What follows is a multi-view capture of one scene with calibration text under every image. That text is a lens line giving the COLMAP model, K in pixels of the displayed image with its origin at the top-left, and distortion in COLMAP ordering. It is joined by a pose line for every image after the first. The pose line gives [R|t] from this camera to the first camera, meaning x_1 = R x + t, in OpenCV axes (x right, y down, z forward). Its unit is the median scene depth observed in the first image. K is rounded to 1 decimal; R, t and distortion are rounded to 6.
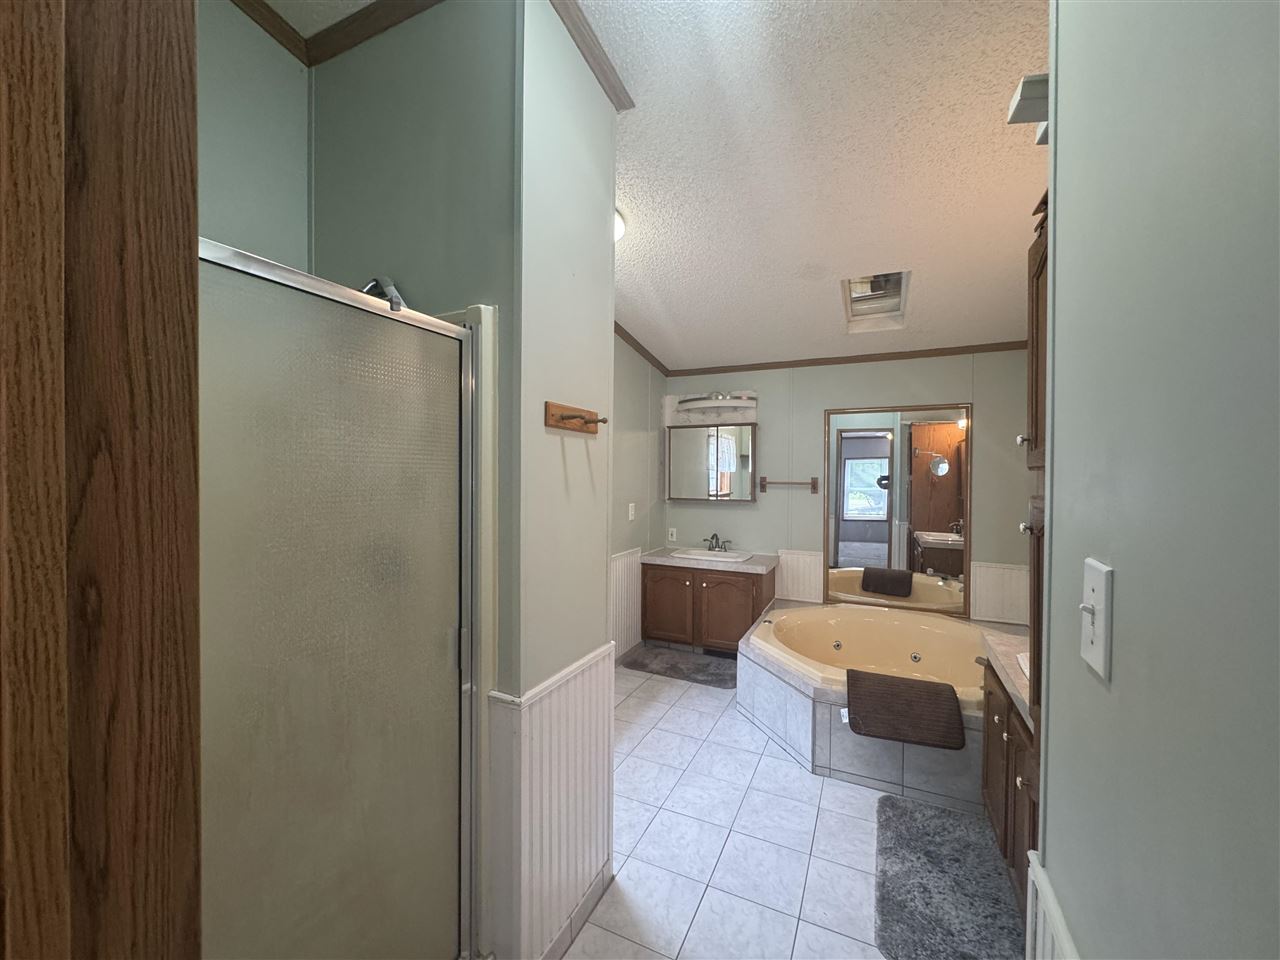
lens RADIAL K [[506.8, 0, 640.0], [0, 506.8, 480.0], [0, 0, 1]] dist [-0.002225, 0.000208]
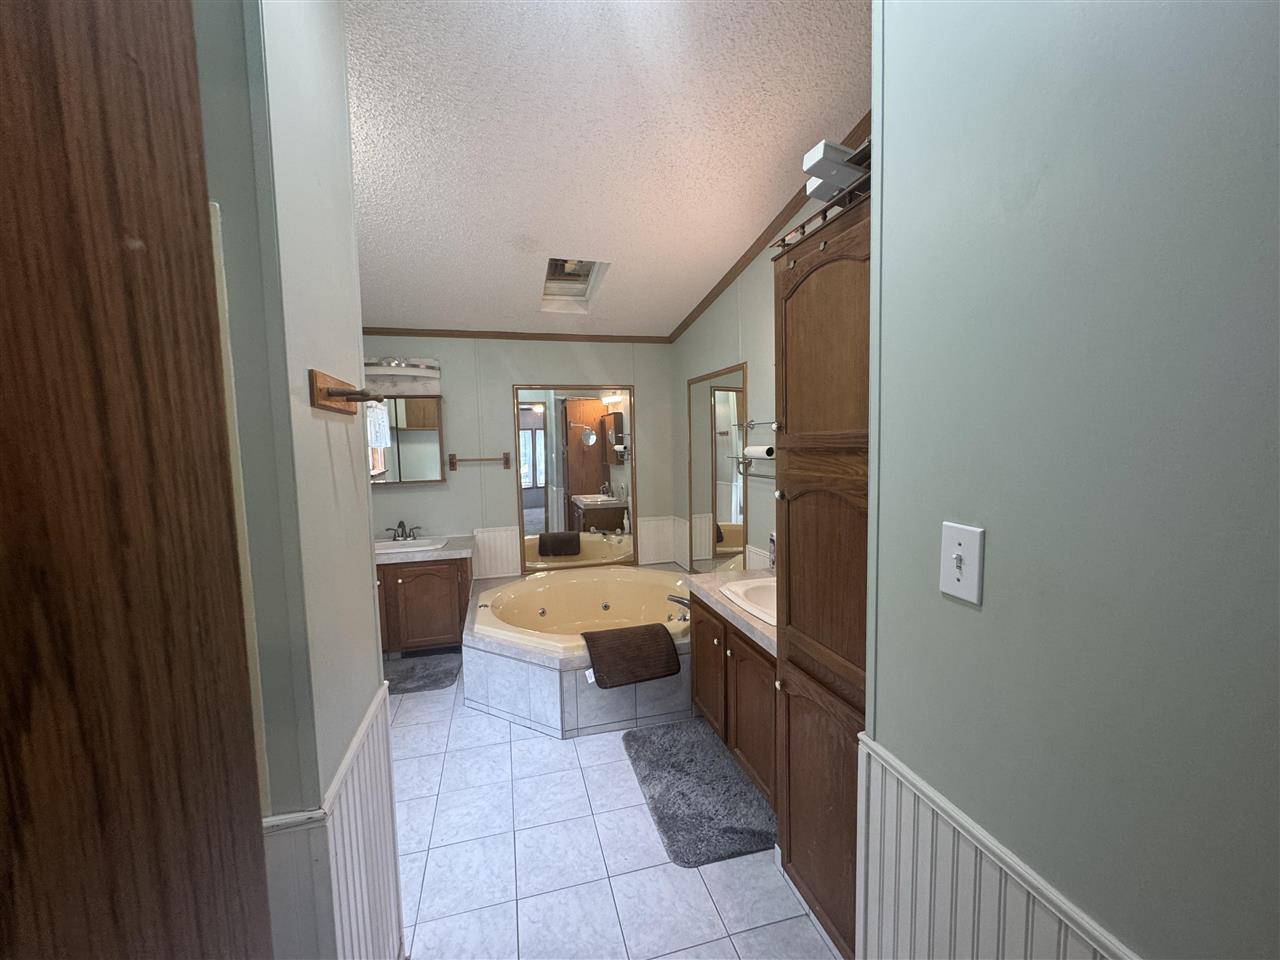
lens RADIAL K [[506.8, 0, 640.0], [0, 506.8, 480.0], [0, 0, 1]] dist [-0.002225, 0.000208]
pose [[0.763162, -0.073783, 0.641981, -0.159939], [0.035660, 0.996755, 0.072166, -0.022930], [-0.645222, -0.032181, 0.763317, 0.110045]]
